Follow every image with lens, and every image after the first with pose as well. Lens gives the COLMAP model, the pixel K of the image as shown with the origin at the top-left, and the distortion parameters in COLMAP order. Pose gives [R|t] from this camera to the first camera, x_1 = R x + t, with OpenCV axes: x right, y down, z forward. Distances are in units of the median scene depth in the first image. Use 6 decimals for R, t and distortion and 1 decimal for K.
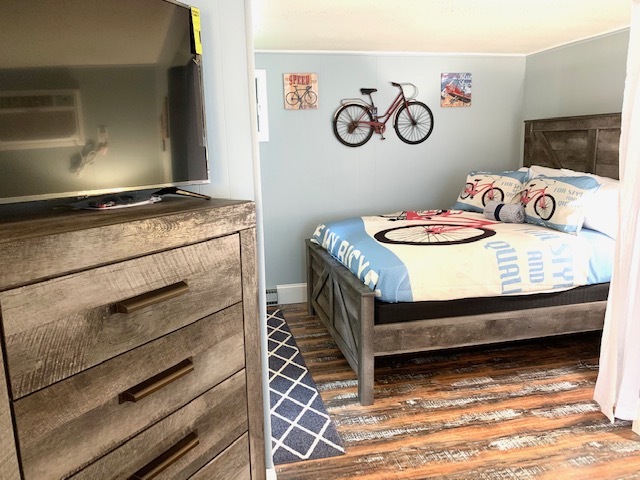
lens RADIAL K [[494.8, 0, 322.0], [0, 494.8, 240.8], [0, 0, 1]] dist [0.037407, -0.048479]
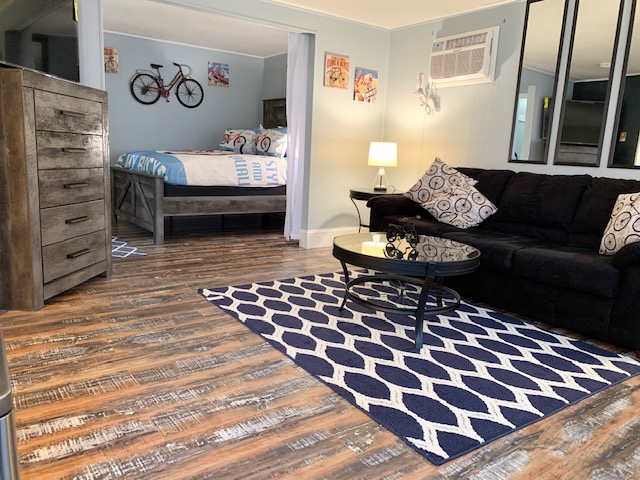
lens RADIAL K [[494.8, 0, 322.7], [0, 494.8, 236.3], [0, 0, 1]] dist [0.037407, -0.048479]
pose [[0.911061, -0.005672, 0.412233, -0.070018], [0.012752, 0.999815, -0.014426, 0.232718], [-0.412074, 0.018400, 0.910964, -0.535450]]
